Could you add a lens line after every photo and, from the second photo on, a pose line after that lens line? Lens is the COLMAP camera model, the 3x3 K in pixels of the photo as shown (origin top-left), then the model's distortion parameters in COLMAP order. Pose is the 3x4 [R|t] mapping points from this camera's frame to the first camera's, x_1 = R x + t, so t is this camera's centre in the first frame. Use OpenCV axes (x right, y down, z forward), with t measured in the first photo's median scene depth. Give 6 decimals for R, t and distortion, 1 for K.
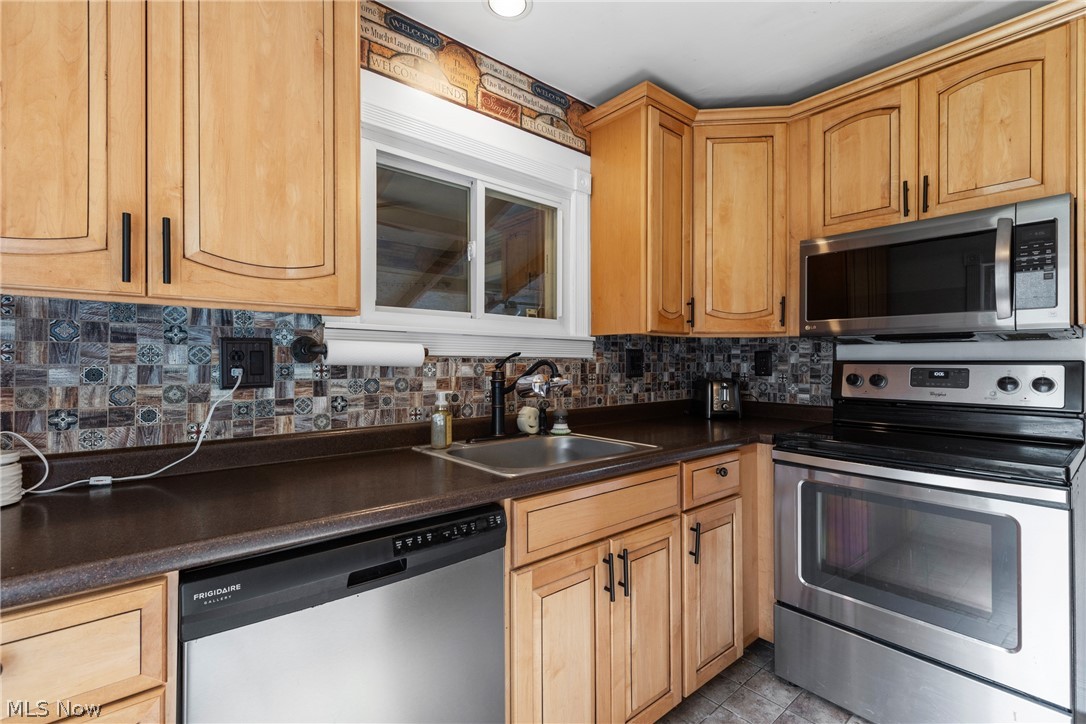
lens RADIAL K [[495.4, 0, 545.0], [0, 495.4, 361.2], [0, 0, 1]] dist [0.013448, 0.000021]
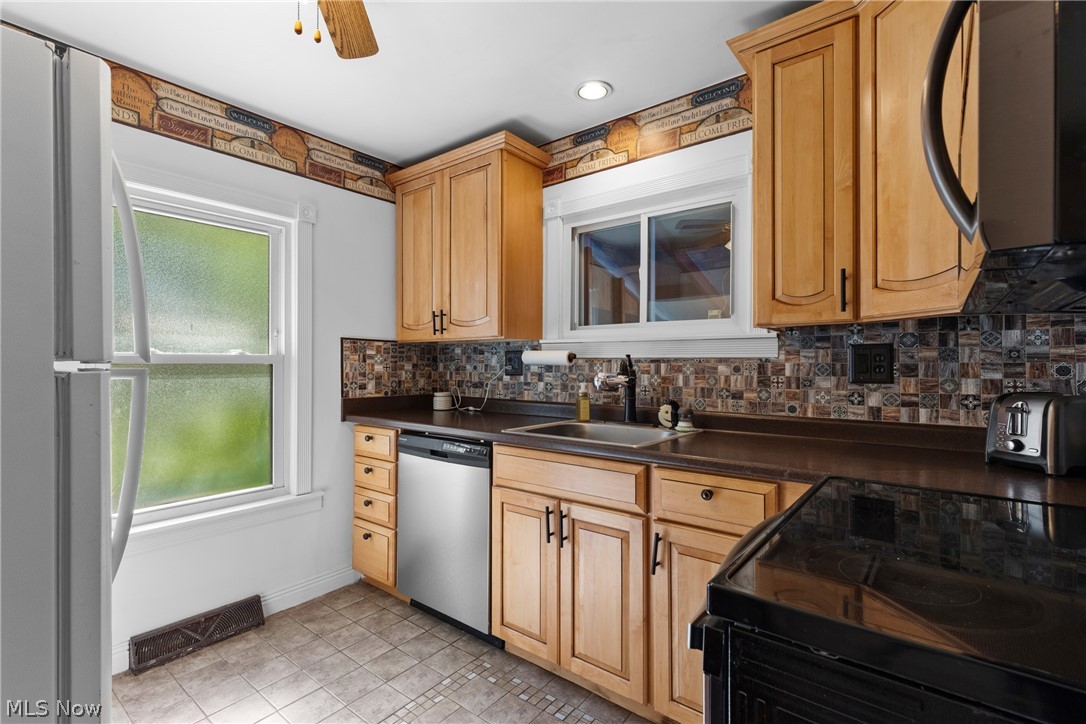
lens RADIAL K [[495.4, 0, 543.2], [0, 495.4, 364.0], [0, 0, 1]] dist [0.013448, 0.000021]
pose [[0.195568, 0.003131, -0.980685, 1.164570], [0.004019, 0.999984, 0.003994, -0.000361], [0.980682, -0.004722, 0.195552, 0.590475]]
